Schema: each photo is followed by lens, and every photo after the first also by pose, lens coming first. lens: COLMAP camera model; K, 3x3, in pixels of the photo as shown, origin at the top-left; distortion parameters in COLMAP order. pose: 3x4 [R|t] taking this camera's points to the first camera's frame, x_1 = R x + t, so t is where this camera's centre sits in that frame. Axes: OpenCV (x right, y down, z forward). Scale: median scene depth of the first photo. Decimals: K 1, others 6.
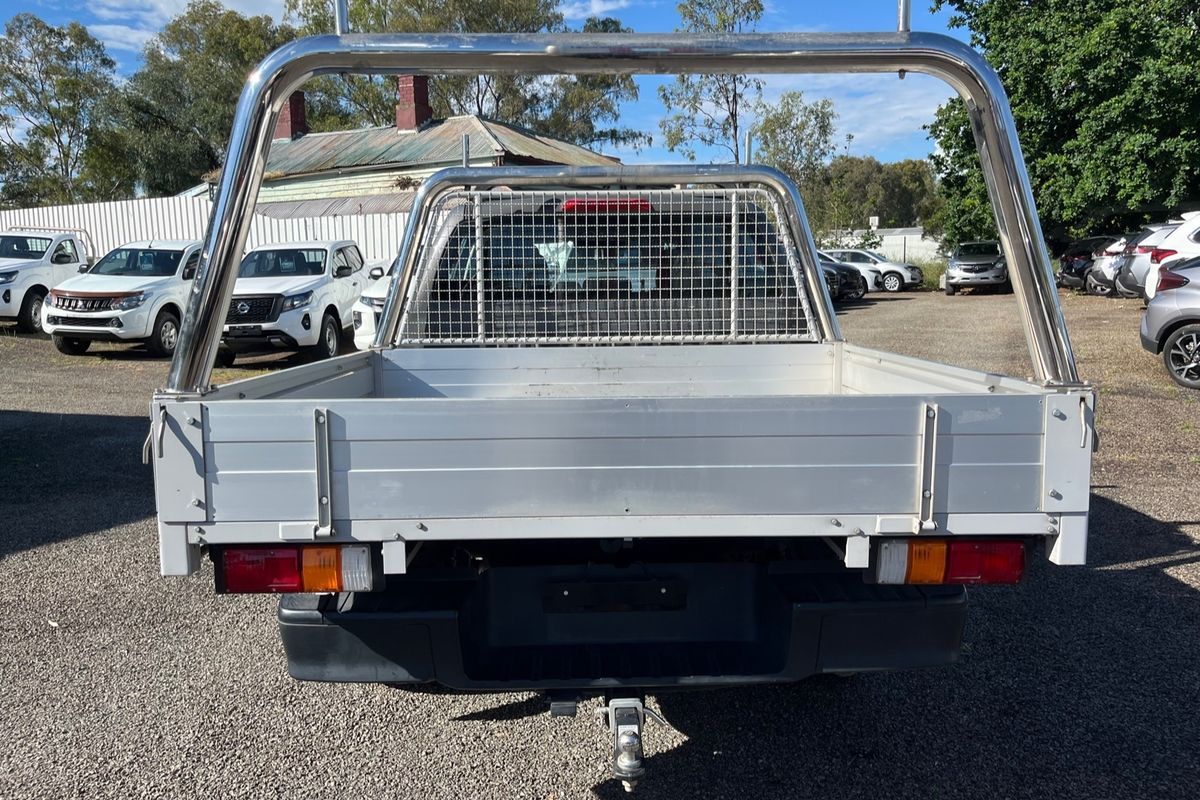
lens RADIAL K [[919.9, 0, 607.5], [0, 919.9, 402.2], [0, 0, 1]] dist [0.055629, -0.084171]
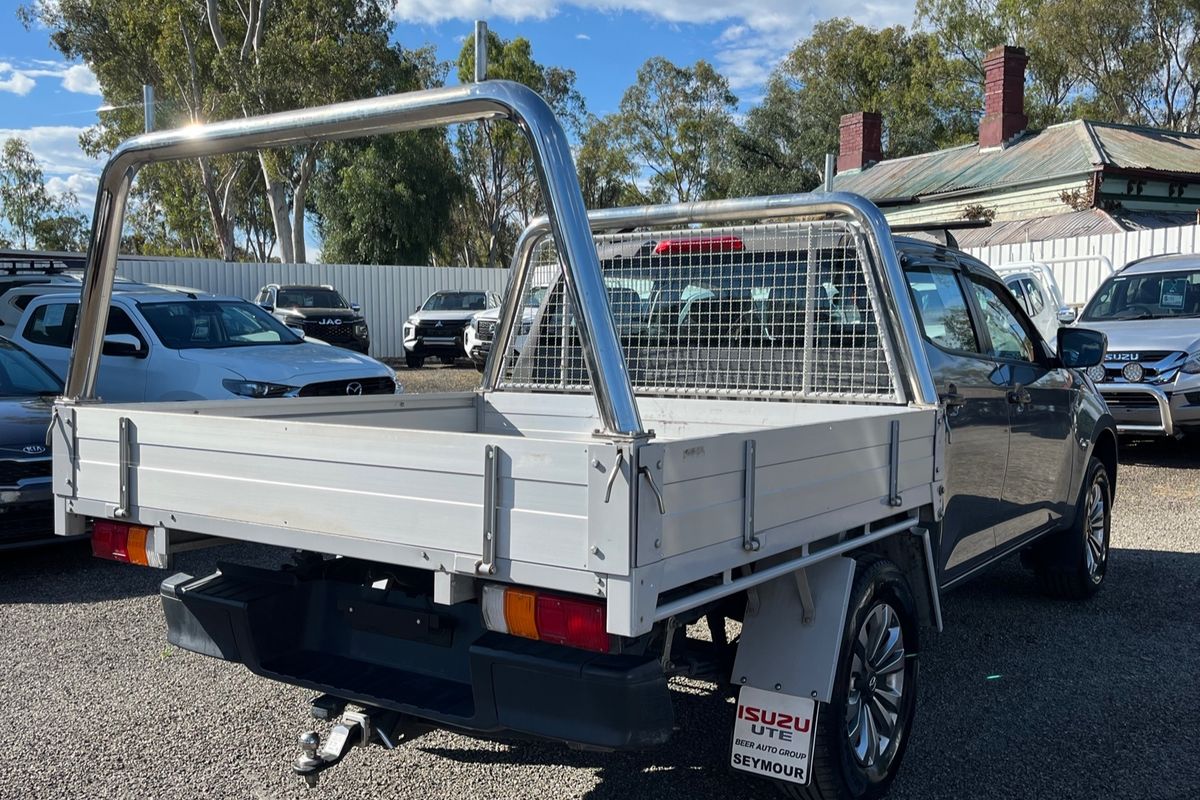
lens RADIAL K [[1154.6, 0, 585.8], [0, 1154.6, 404.7], [0, 0, 1]] dist [0.021968, 0.000000]
pose [[0.810884, 0.045453, -0.583439, 0.591778], [-0.086612, 0.995321, -0.042836, 0.001707], [0.578762, 0.085268, 0.811027, 0.026492]]
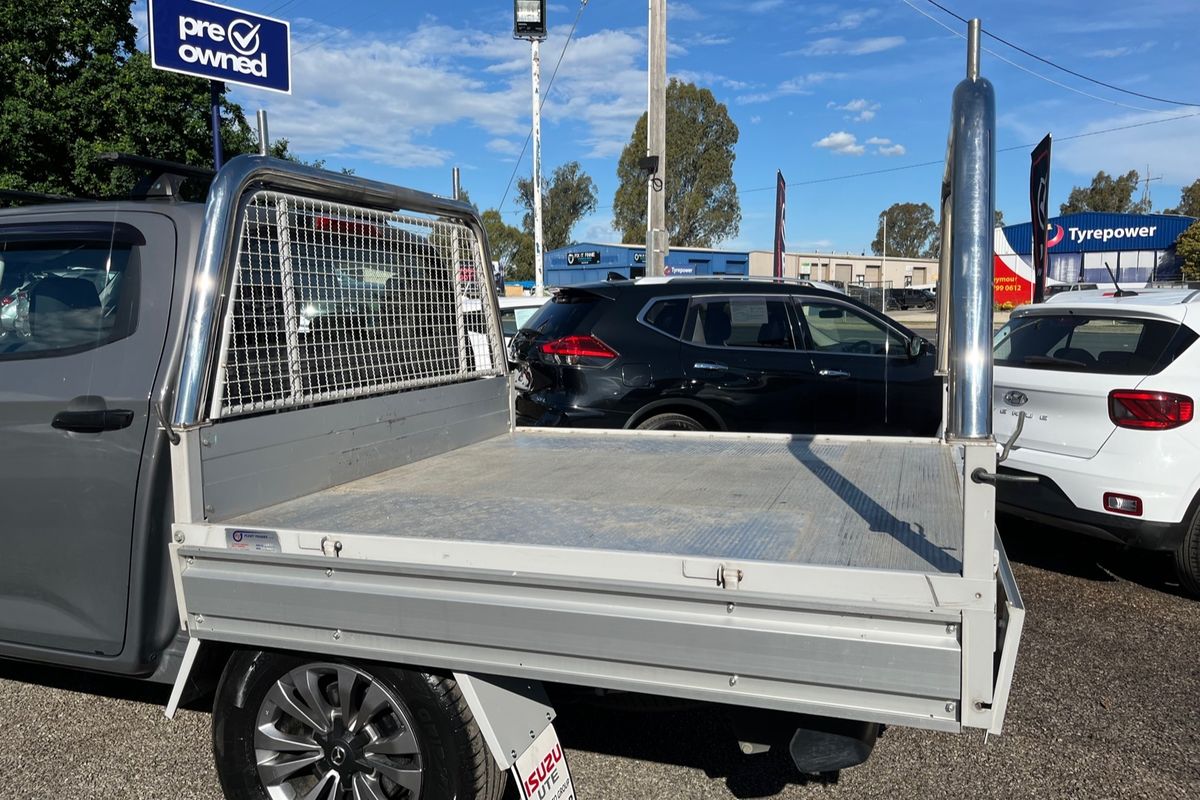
lens RADIAL K [[919.9, 0, 593.3], [0, 919.9, 403.0], [0, 0, 1]] dist [0.055629, -0.084171]
pose [[0.355662, -0.087261, 0.930532, -0.721485], [0.129348, 0.990646, 0.043459, -0.065905], [-0.925621, 0.104906, 0.363623, 0.520837]]
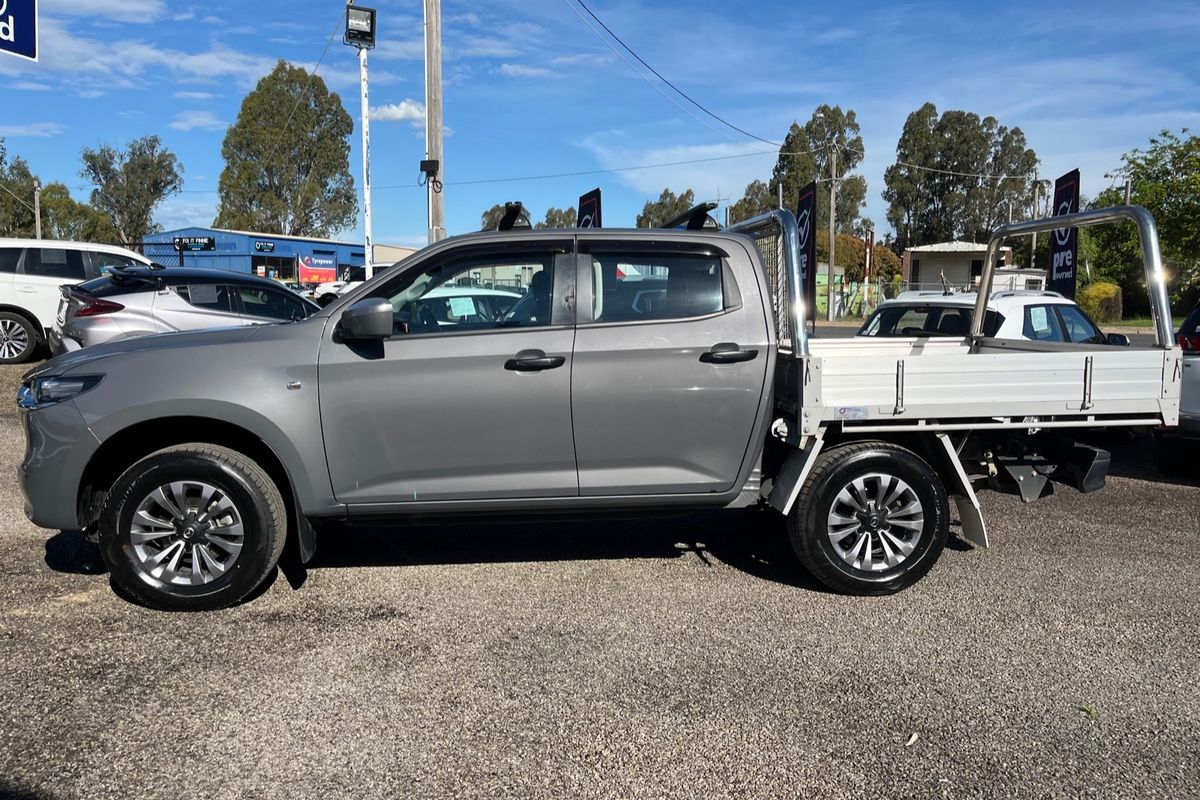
lens RADIAL K [[919.9, 0, 608.6], [0, 919.9, 399.7], [0, 0, 1]] dist [0.055629, -0.084171]
pose [[-0.082933, -0.094181, 0.992095, -1.380745], [0.128851, 0.986154, 0.104388, -0.157426], [-0.988190, 0.136490, -0.069649, 1.327654]]
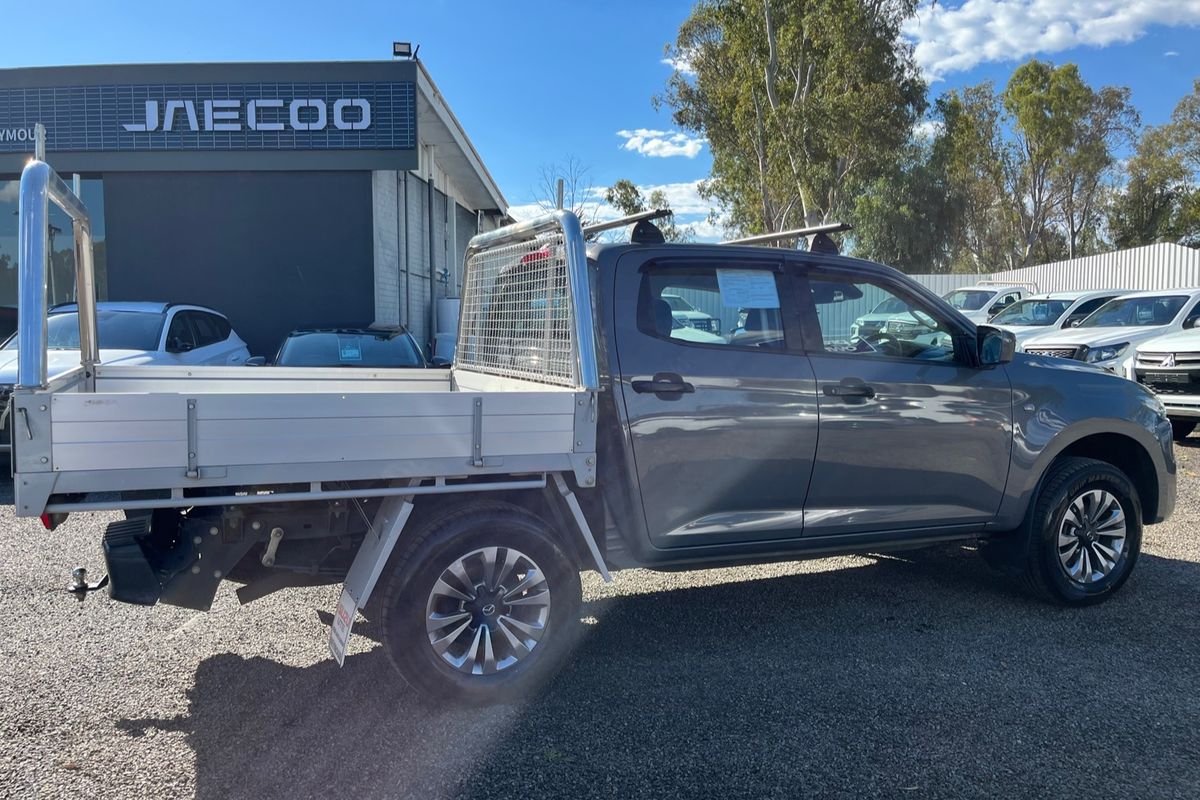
lens RADIAL K [[919.9, 0, 585.1], [0, 919.9, 399.0], [0, 0, 1]] dist [0.055629, -0.084171]
pose [[0.372640, 0.082812, -0.924274, 1.118276], [-0.137431, 0.989952, 0.033289, -0.087158], [0.917743, 0.114619, 0.380276, 0.655954]]
